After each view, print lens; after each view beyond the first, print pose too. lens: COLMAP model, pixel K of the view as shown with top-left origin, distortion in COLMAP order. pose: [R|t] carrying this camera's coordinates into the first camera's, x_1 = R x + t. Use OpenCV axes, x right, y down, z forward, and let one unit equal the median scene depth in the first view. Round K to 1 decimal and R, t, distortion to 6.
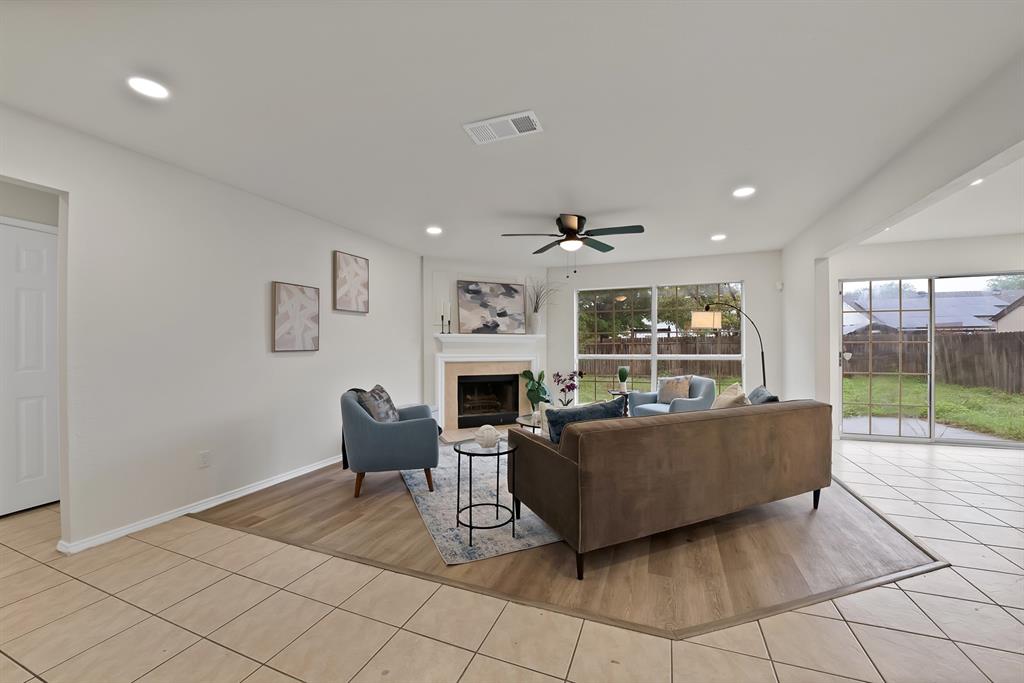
lens RADIAL K [[370.0, 0, 479.0], [0, 370.0, 346.1], [0, 0, 1]] dist [-0.026018, -0.000126]
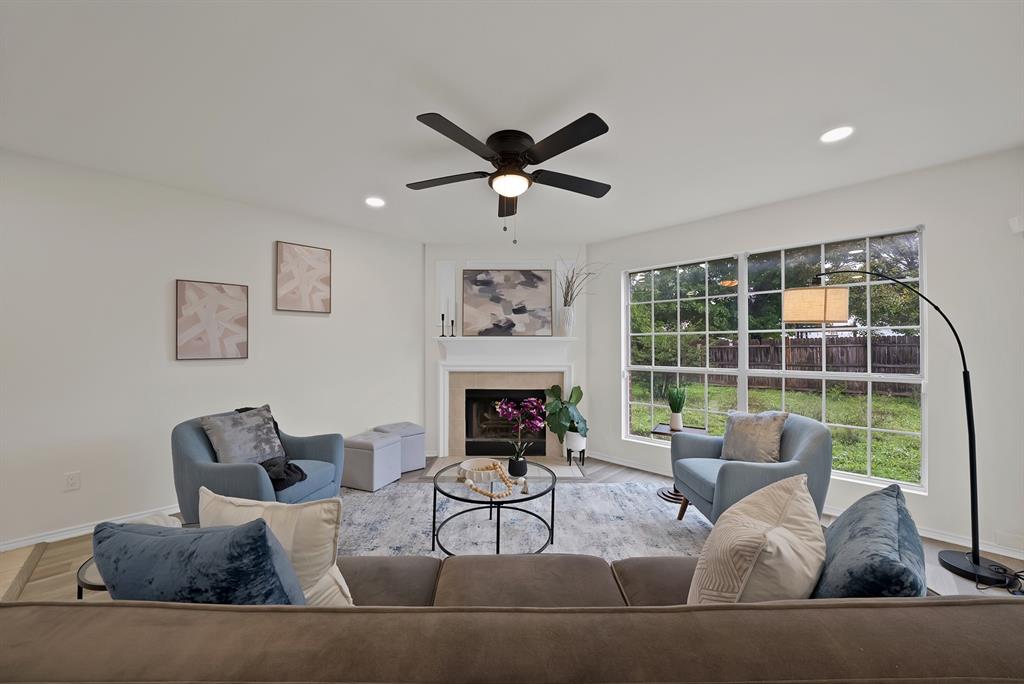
lens RADIAL K [[370.0, 0, 486.6], [0, 370.0, 341.9], [0, 0, 1]] dist [-0.026018, -0.000126]
pose [[0.941265, -0.002096, -0.337661, 0.260100], [-0.002453, 0.999912, -0.013046, -0.011249], [0.337659, 0.013108, 0.941177, 0.265691]]
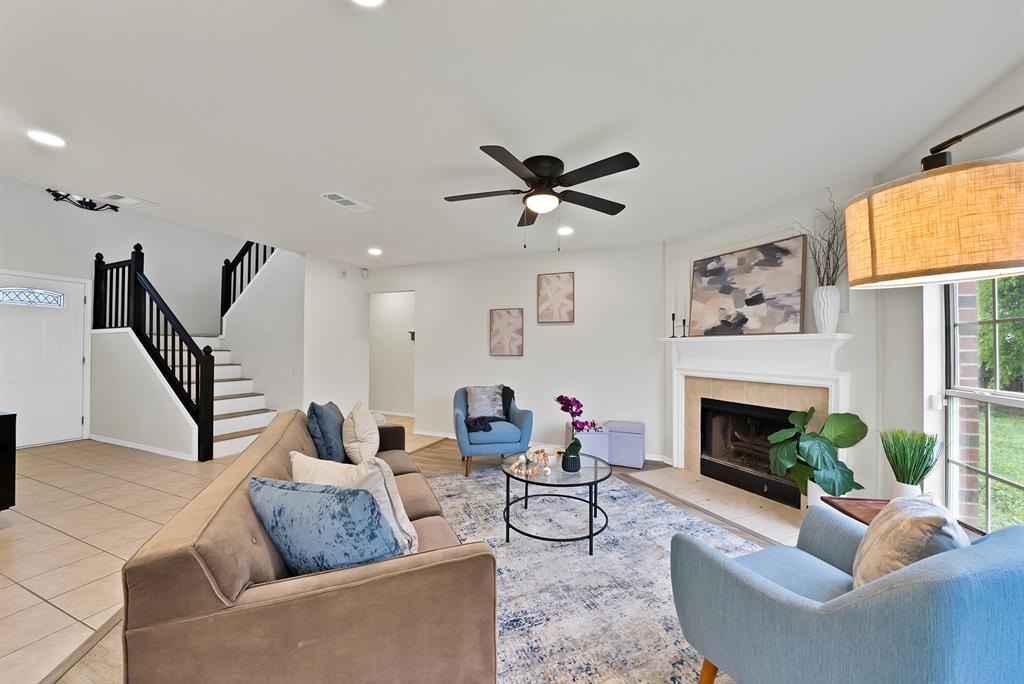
lens RADIAL K [[370.0, 0, 518.6], [0, 370.0, 340.3], [0, 0, 1]] dist [-0.026018, -0.000126]
pose [[0.082710, -0.018187, -0.996408, 0.605748], [-0.006053, 0.999806, -0.018752, -0.011887], [0.996555, 0.007582, 0.082583, 0.603246]]
